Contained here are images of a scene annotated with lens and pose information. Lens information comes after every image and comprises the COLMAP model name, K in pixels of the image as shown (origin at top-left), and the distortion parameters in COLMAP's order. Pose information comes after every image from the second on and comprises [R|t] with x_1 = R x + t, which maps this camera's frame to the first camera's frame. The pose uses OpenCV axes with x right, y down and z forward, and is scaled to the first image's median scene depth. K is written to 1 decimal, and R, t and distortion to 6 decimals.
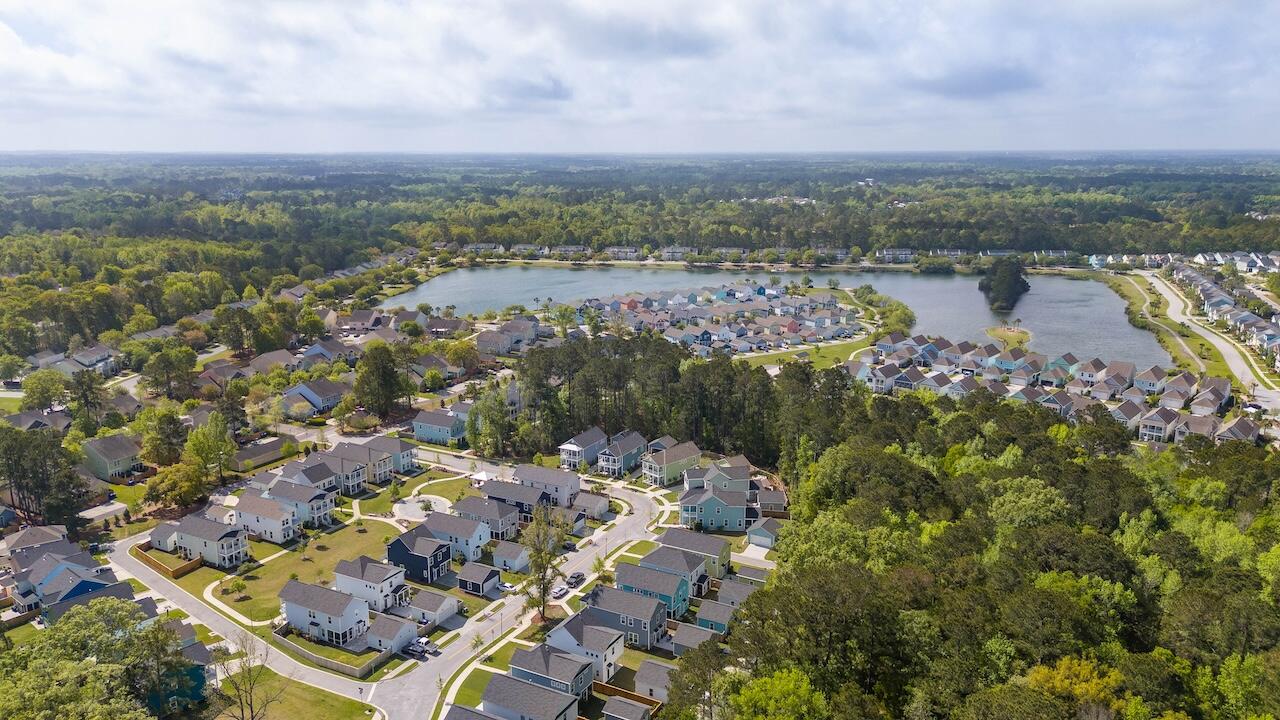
lens RADIAL K [[948.9, 0, 642.6], [0, 948.9, 353.0], [0, 0, 1]] dist [0.081745, -0.090642]
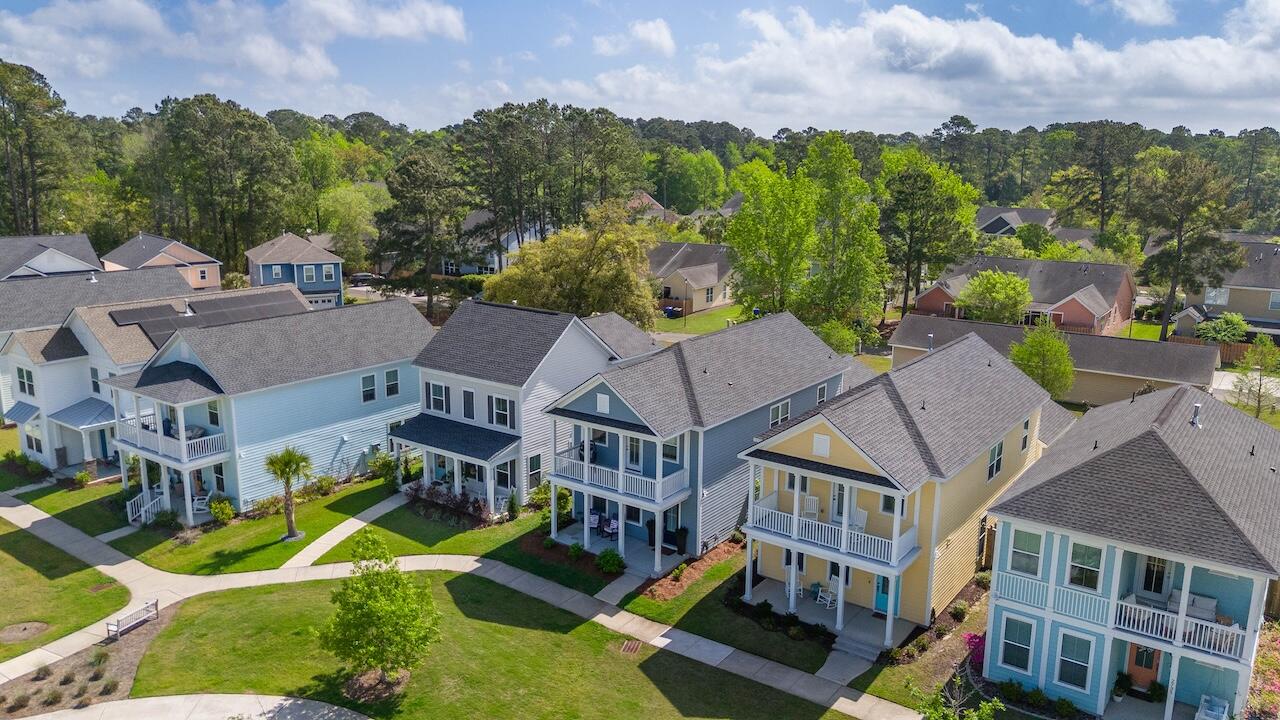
lens RADIAL K [[948.9, 0, 642.6], [0, 948.9, 353.0], [0, 0, 1]] dist [0.081745, -0.090642]
pose [[-0.127420, 0.210035, -0.969355, -0.157108], [-0.221468, 0.946622, 0.234221, 0.077412], [0.966807, 0.244525, -0.074103, 1.075965]]
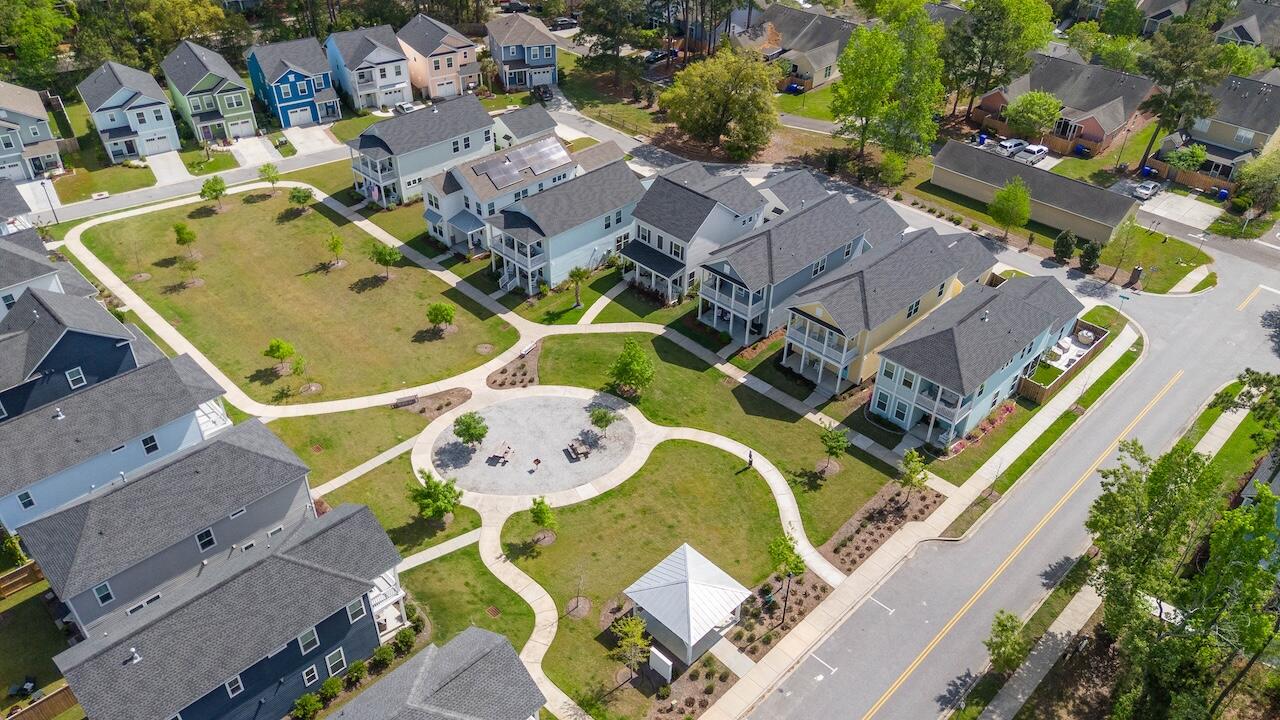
lens RADIAL K [[948.9, 0, 642.6], [0, 948.9, 353.0], [0, 0, 1]] dist [0.081745, -0.090642]
pose [[-0.280630, 0.560004, -0.779514, -0.014748], [-0.222936, 0.751908, 0.620430, -0.061897], [0.933567, 0.347893, -0.086163, 1.071039]]
